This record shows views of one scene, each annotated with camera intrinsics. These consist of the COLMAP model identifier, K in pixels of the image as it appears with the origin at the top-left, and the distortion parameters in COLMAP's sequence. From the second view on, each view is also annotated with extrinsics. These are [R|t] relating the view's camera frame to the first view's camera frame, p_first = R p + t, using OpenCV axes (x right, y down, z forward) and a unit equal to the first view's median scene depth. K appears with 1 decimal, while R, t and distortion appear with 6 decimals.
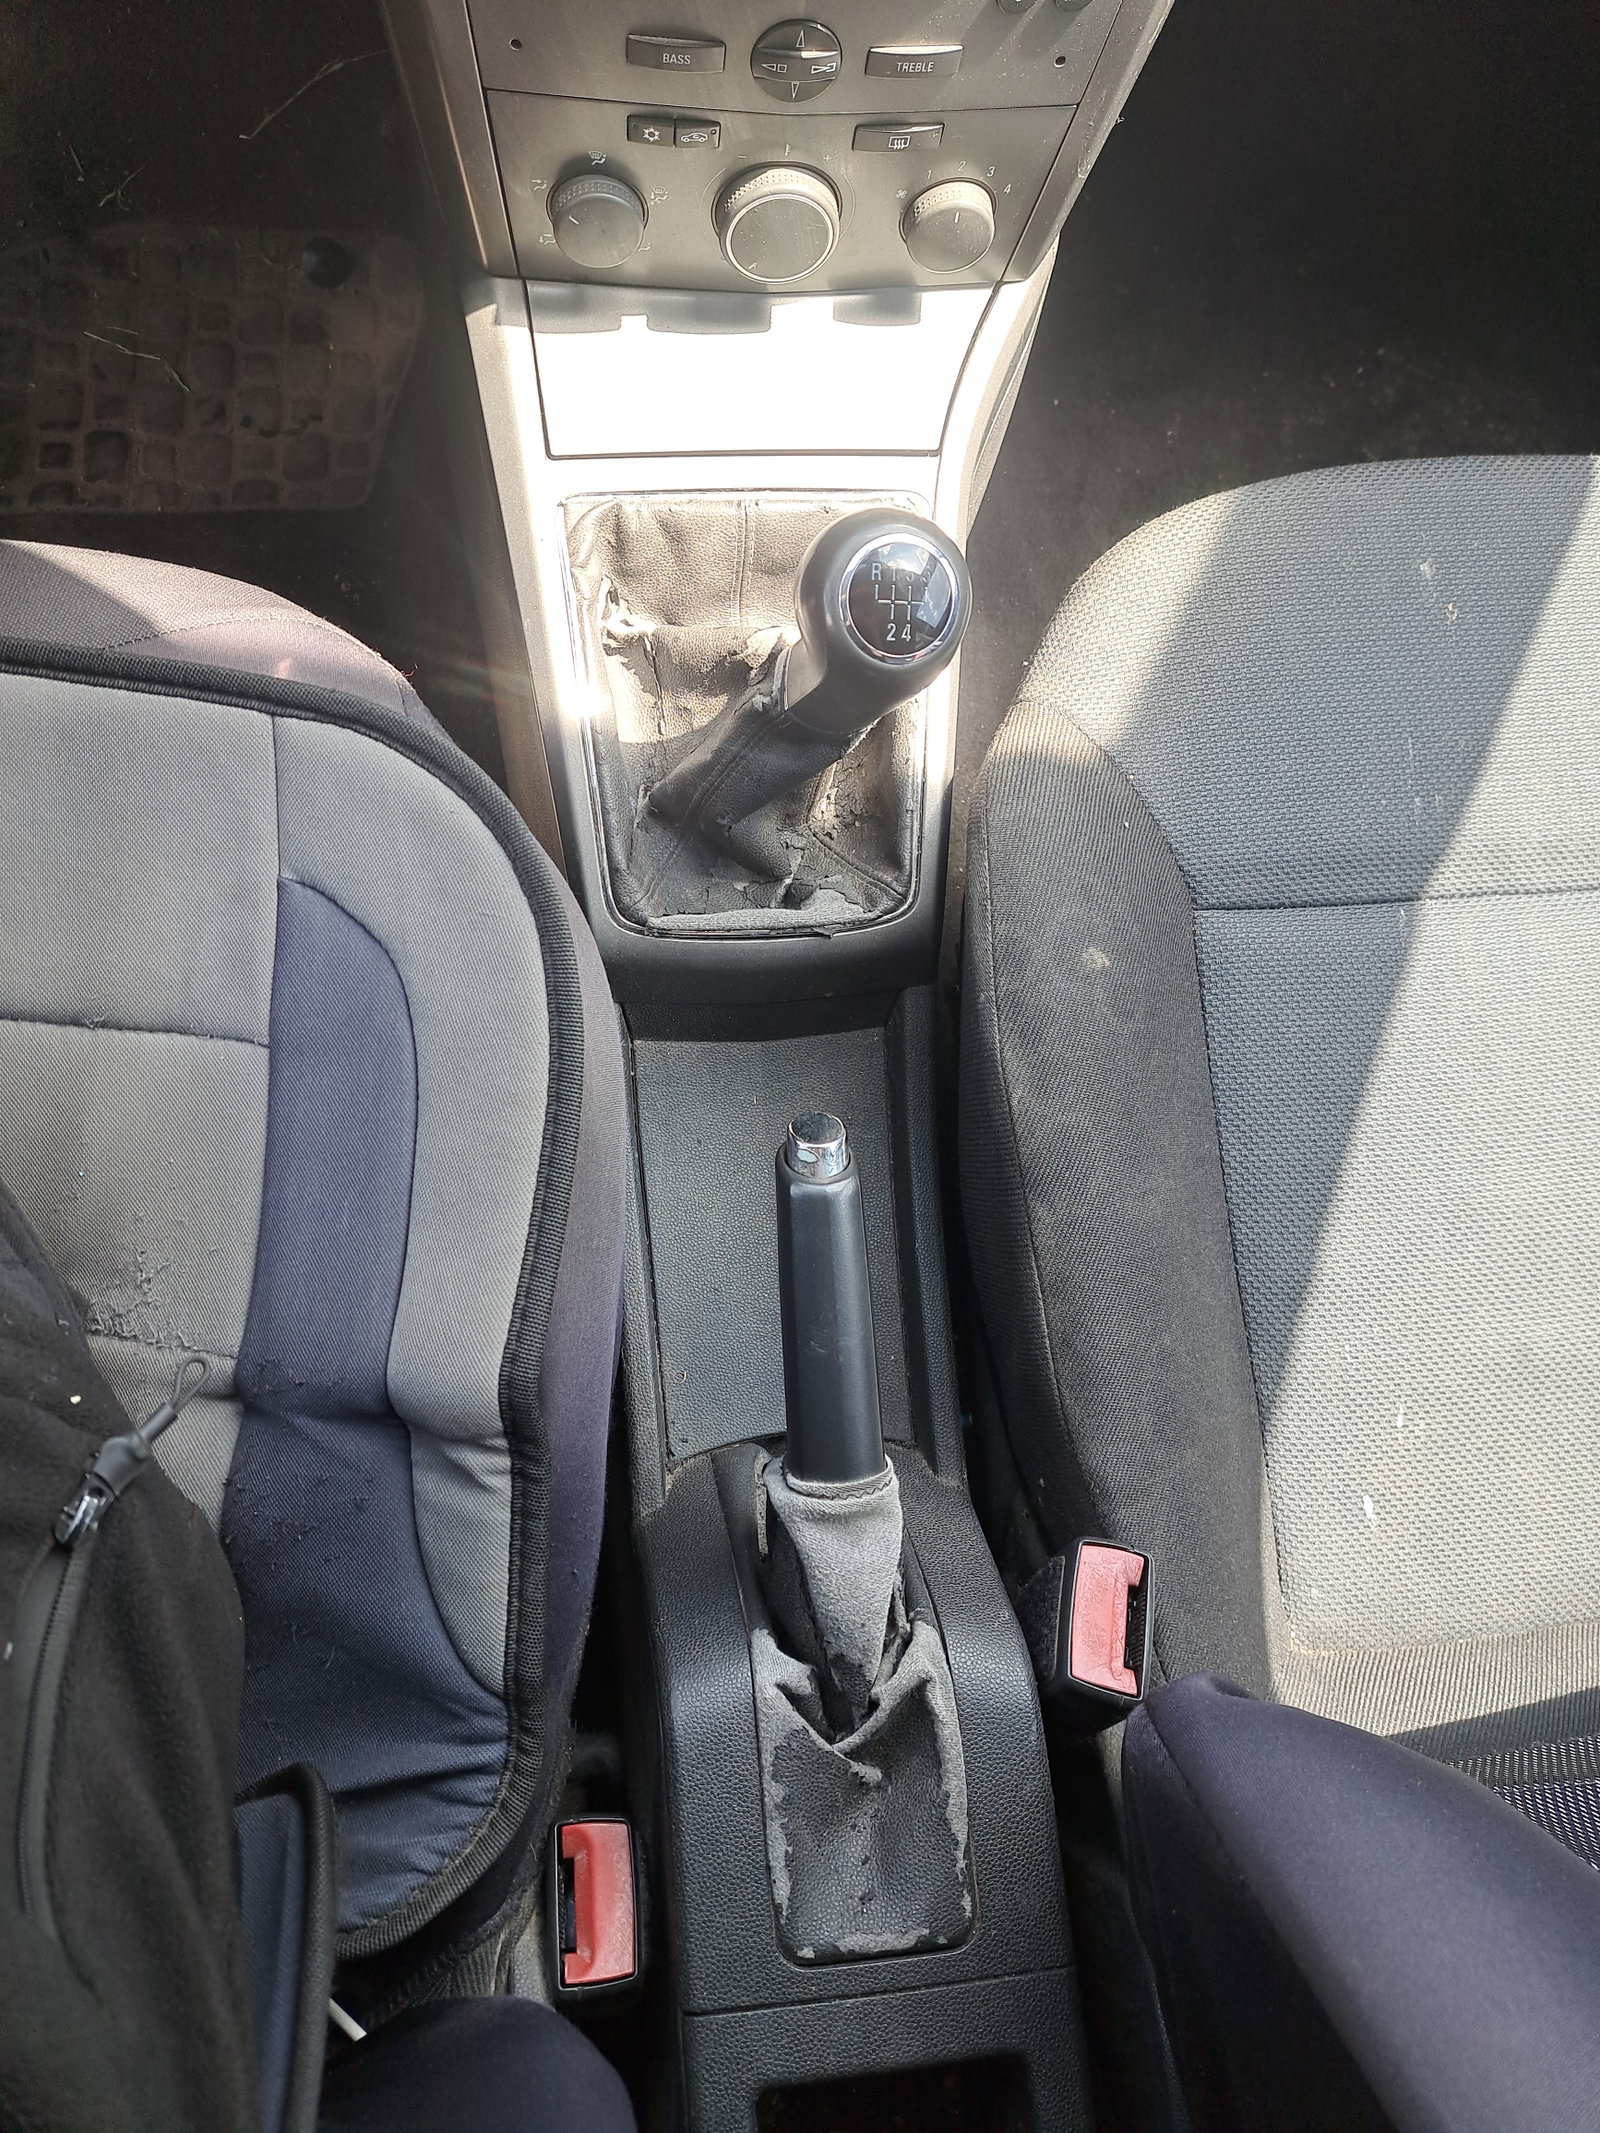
lens RADIAL K [[1583.1, 0, 765.9], [0, 1583.1, 1063.9], [0, 0, 1]] dist [0.060927, -0.075973]
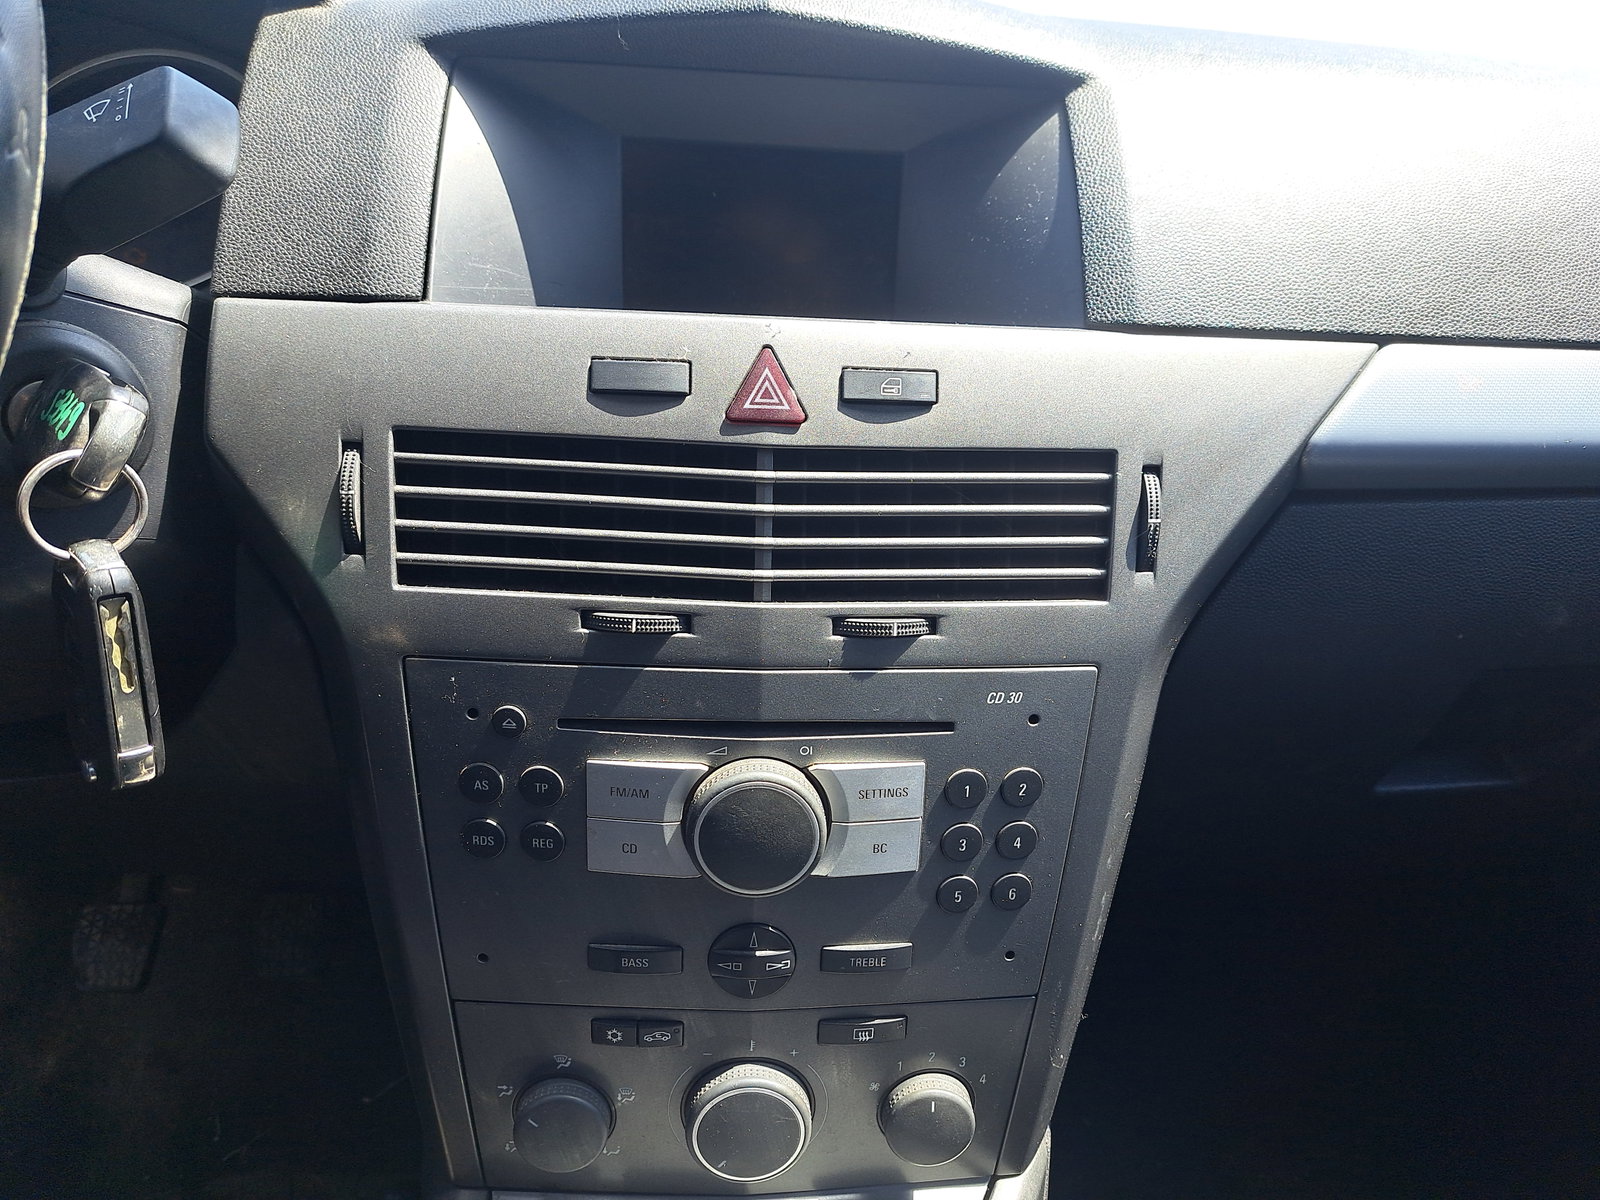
lens RADIAL K [[1196.6, 0, 820.3], [0, 1196.6, 597.8], [0, 0, 1]] dist [0.053478, -0.092665]
pose [[0.998686, -0.047602, -0.018966, 0.074389], [0.012790, 0.589990, -0.807309, -0.113292], [0.049619, 0.806006, 0.589824, 0.294946]]
